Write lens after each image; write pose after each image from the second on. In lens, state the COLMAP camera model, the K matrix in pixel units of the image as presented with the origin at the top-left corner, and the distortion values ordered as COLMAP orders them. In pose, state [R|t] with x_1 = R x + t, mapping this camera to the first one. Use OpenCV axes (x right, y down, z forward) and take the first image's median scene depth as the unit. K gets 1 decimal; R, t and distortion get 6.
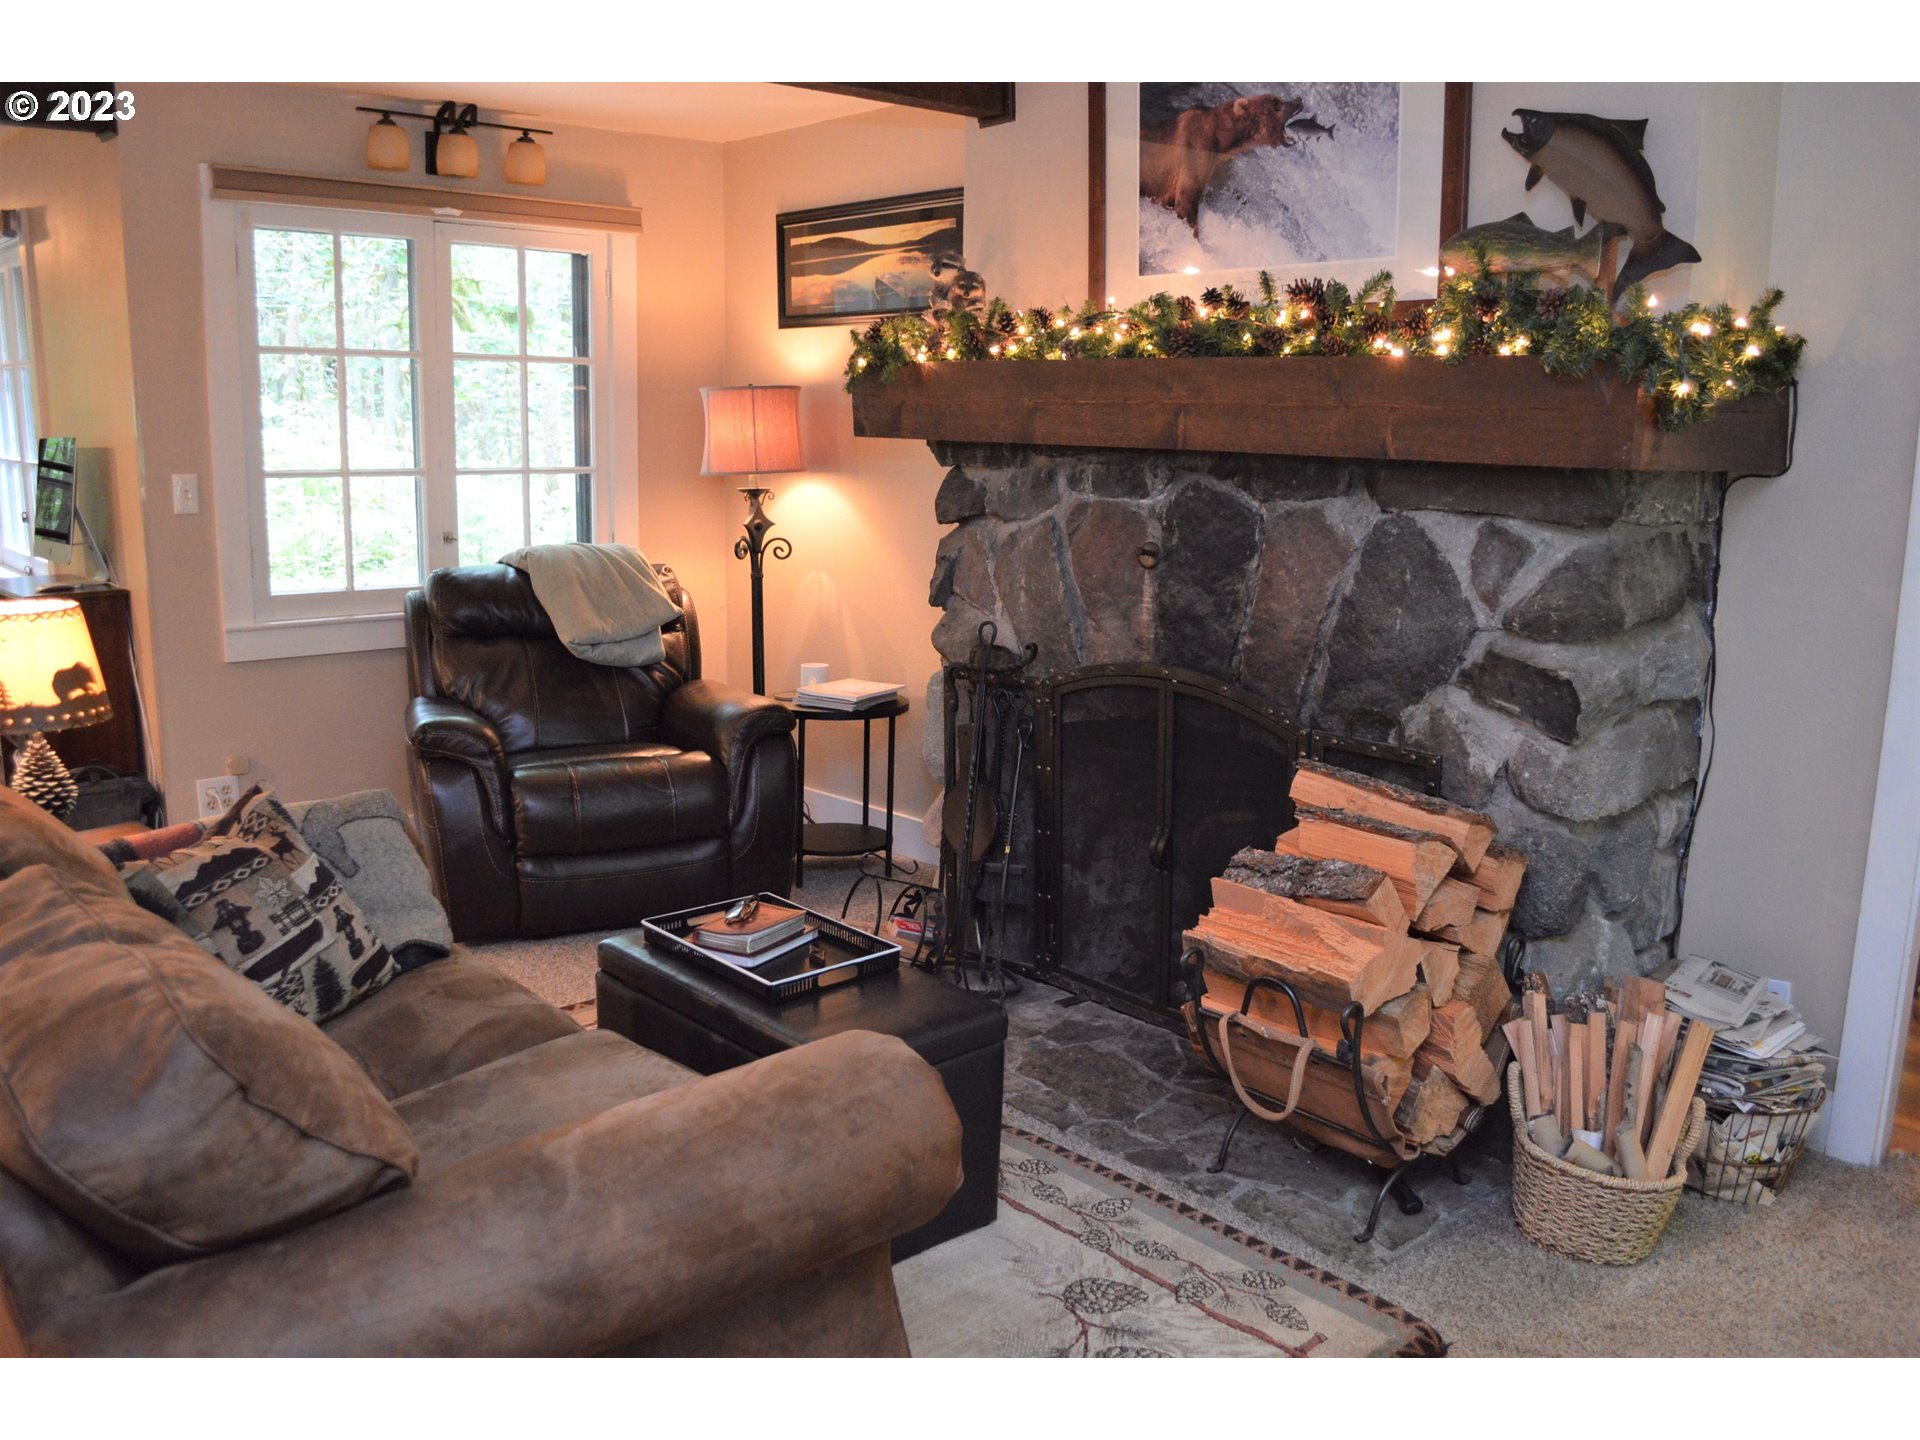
lens RADIAL K [[1568.0, 0, 958.7], [0, 1568.0, 715.6], [0, 0, 1]] dist [-0.083097, 0.011037]
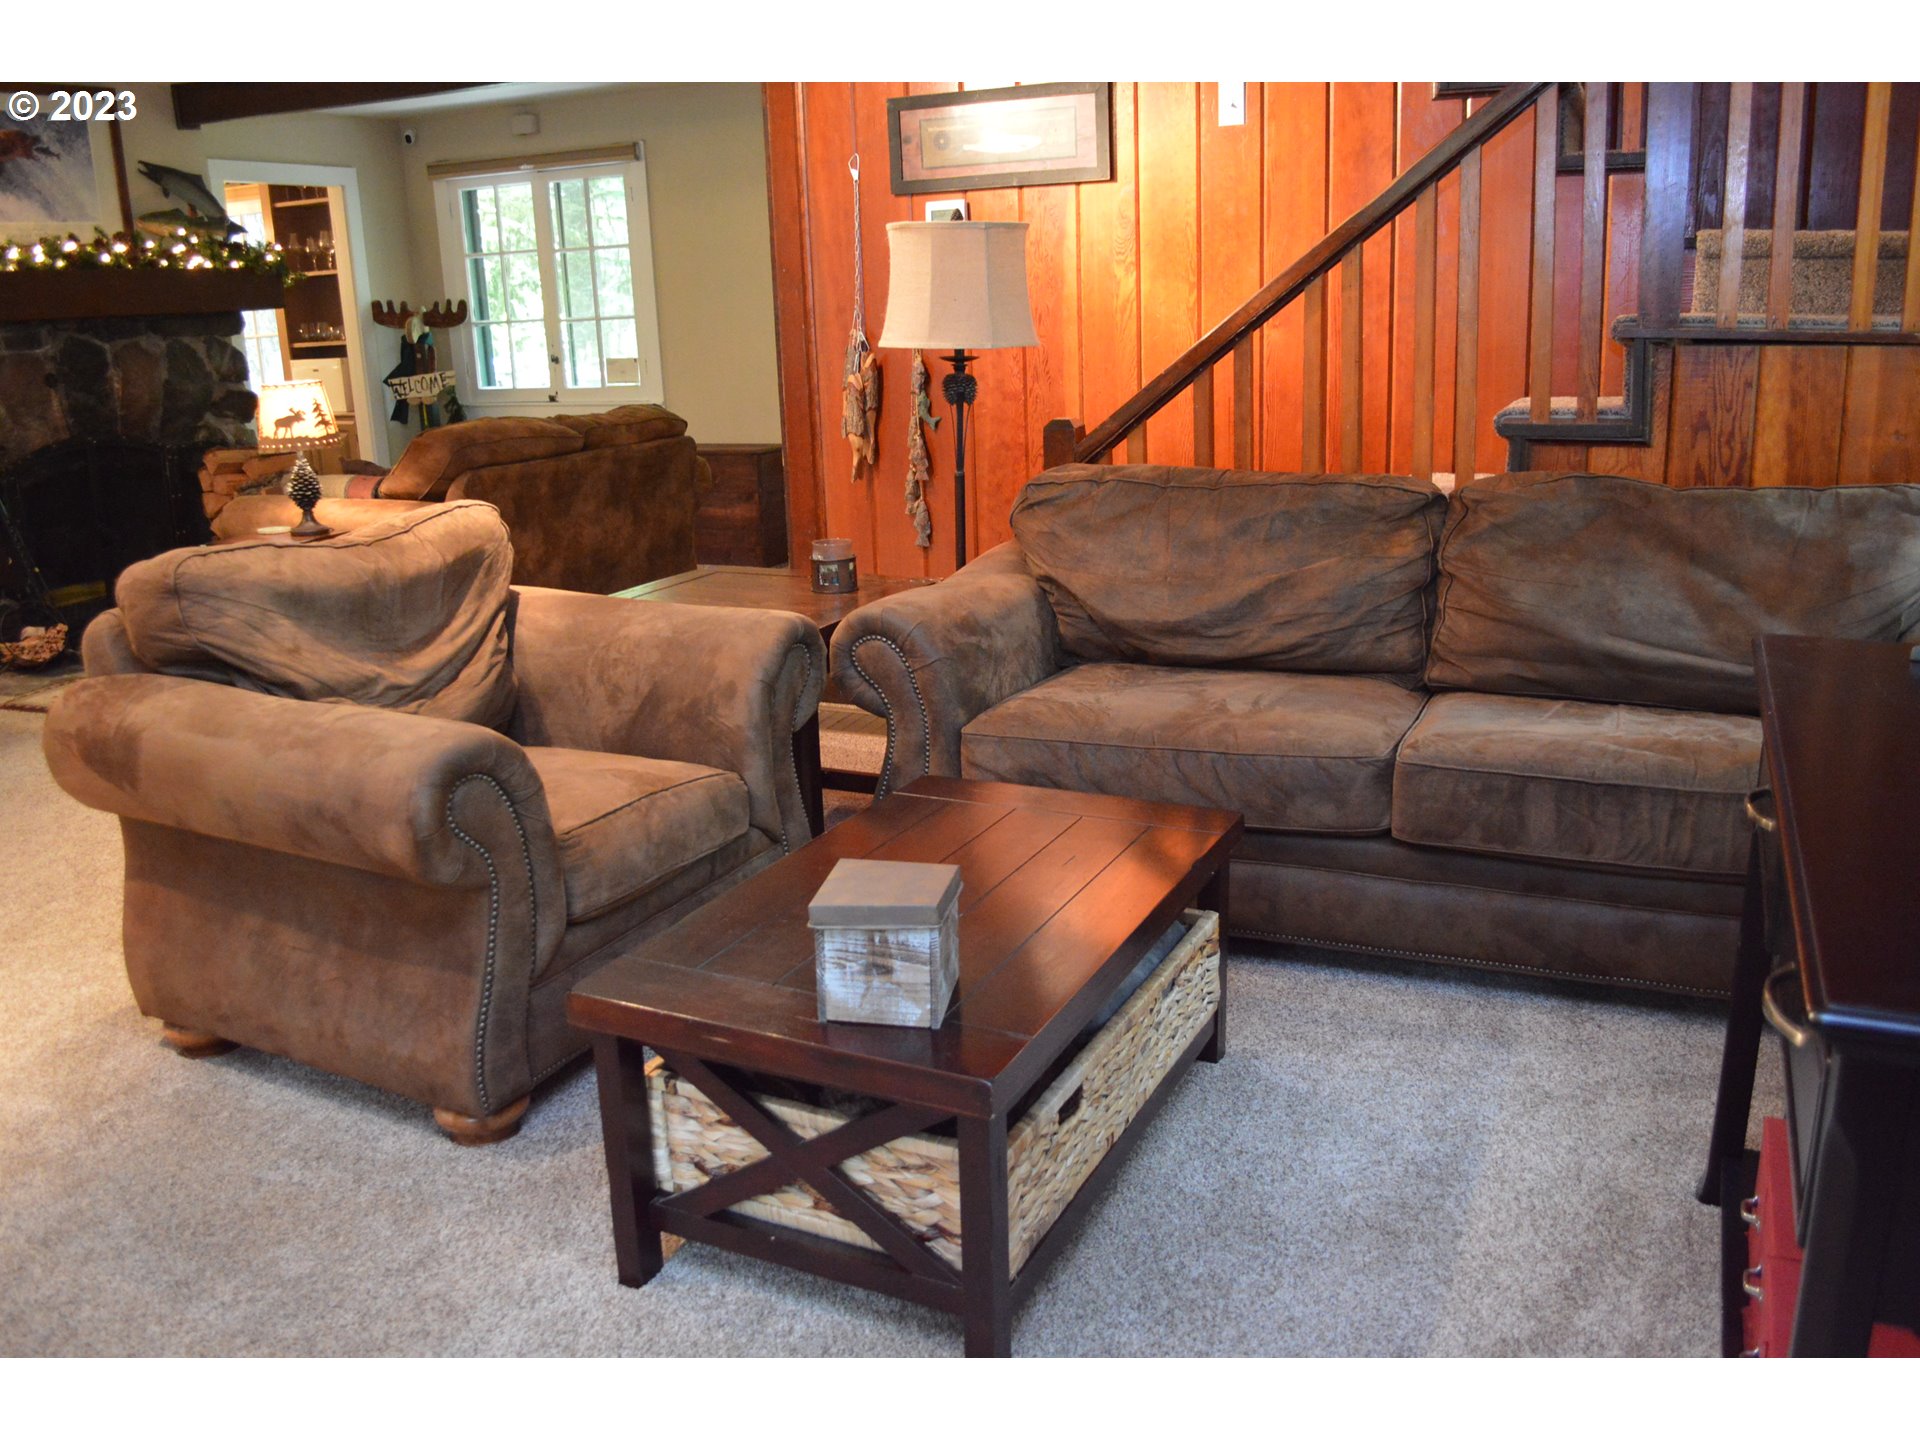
lens RADIAL K [[1568.0, 0, 957.1], [0, 1568.0, 720.2], [0, 0, 1]] dist [-0.083097, 0.011037]
pose [[-0.392967, -0.237012, 0.888483, -2.026058], [0.209802, 0.917619, 0.337578, -0.118752], [-0.895299, 0.319063, -0.310869, 0.763180]]
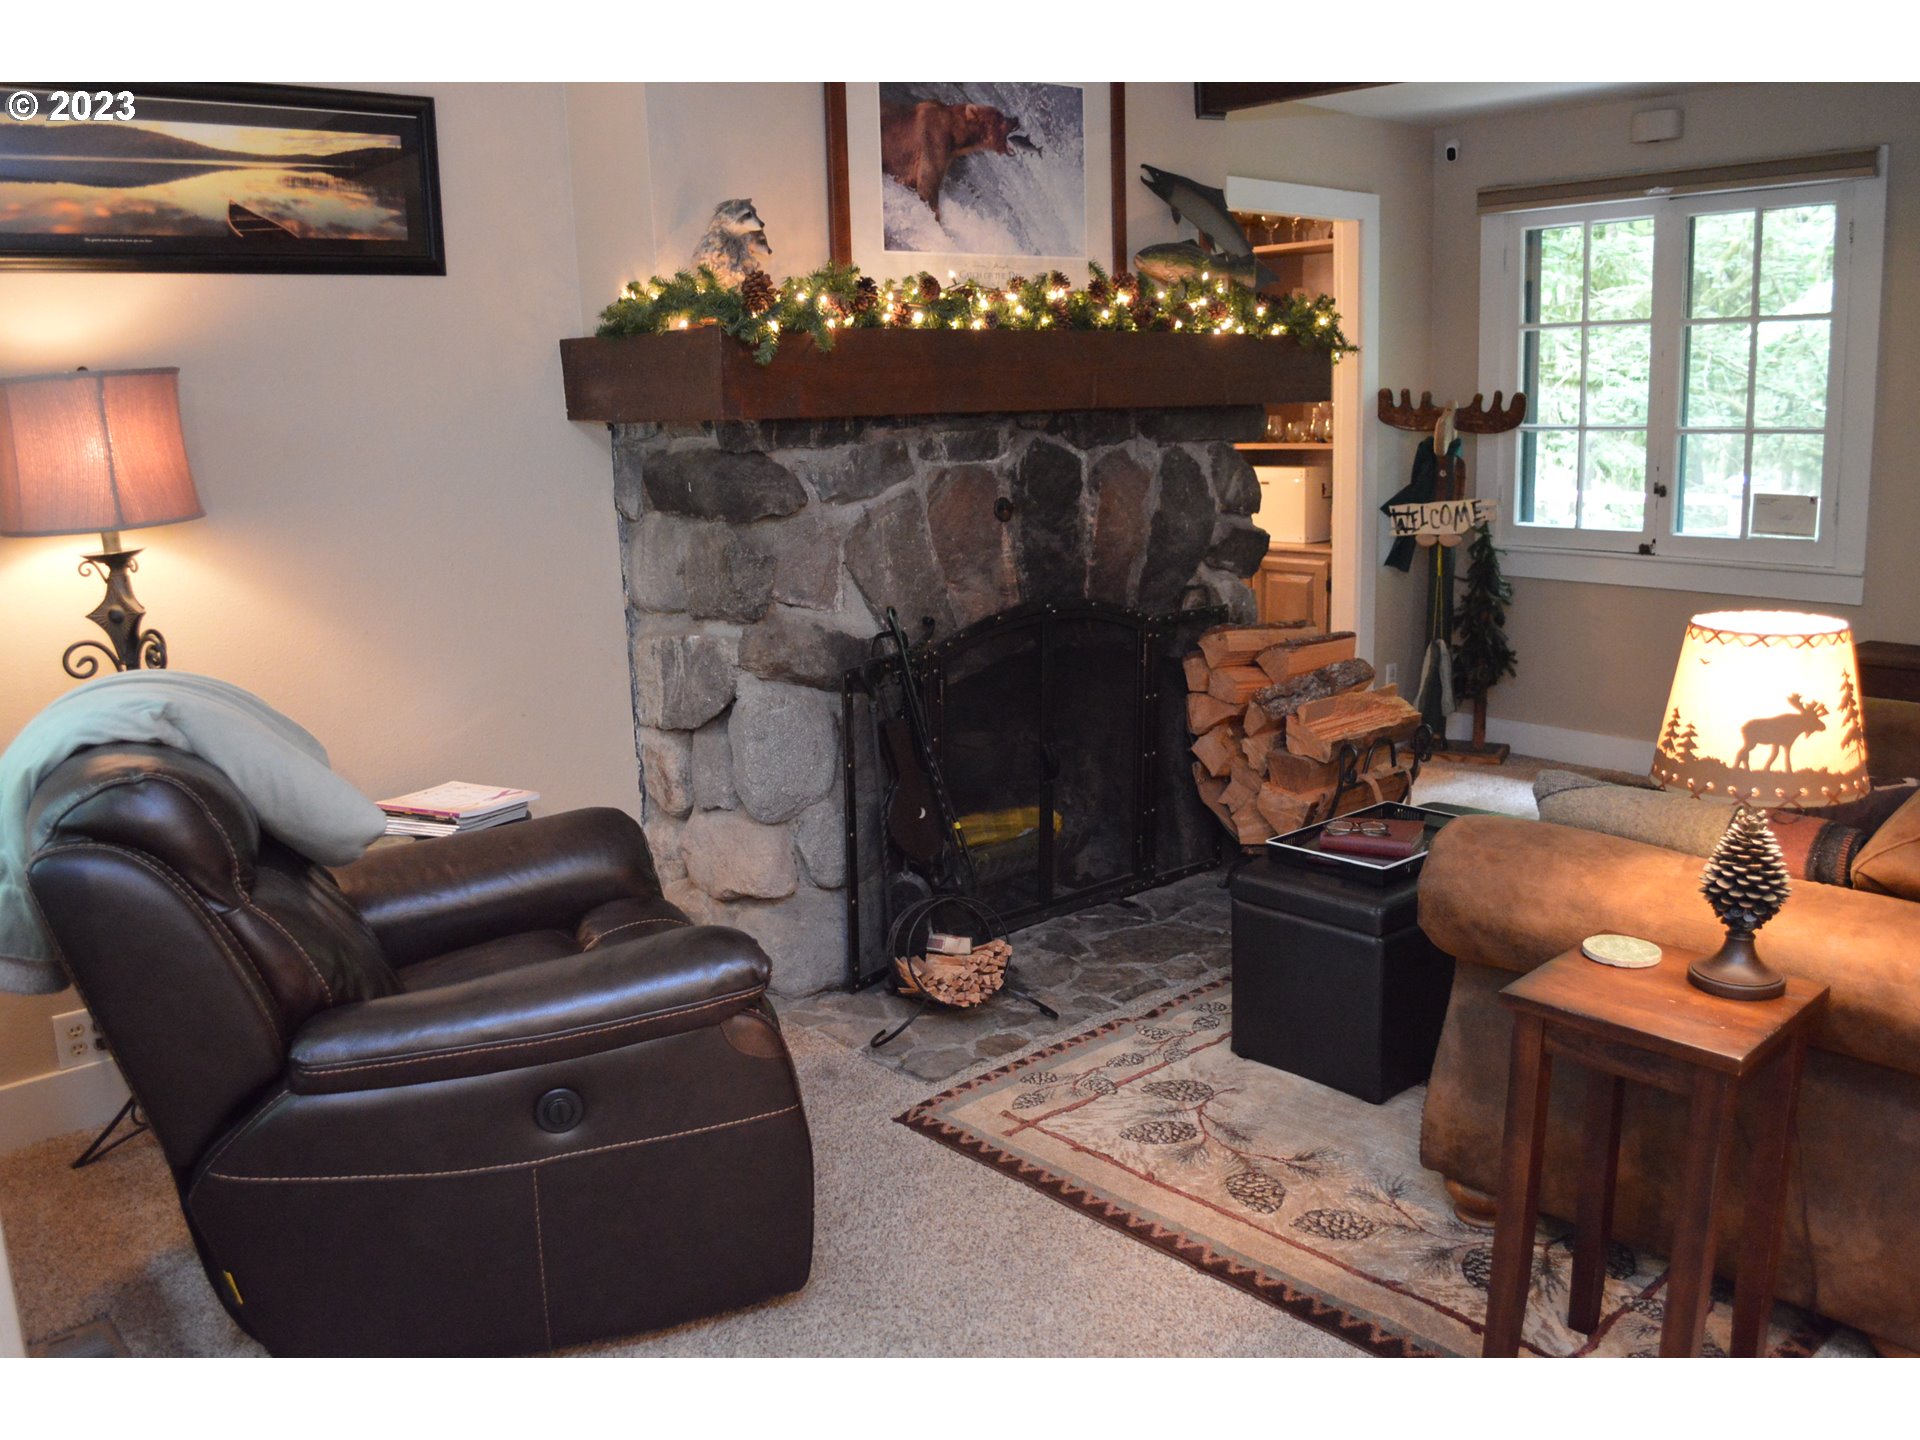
lens RADIAL K [[1568.0, 0, 952.1], [0, 1568.0, 713.2], [0, 0, 1]] dist [-0.083097, 0.011037]
pose [[0.026738, -0.208410, 0.977676, -1.031517], [0.221326, 0.954987, 0.197520, -0.199566], [-0.974833, 0.211104, 0.071661, 1.028135]]
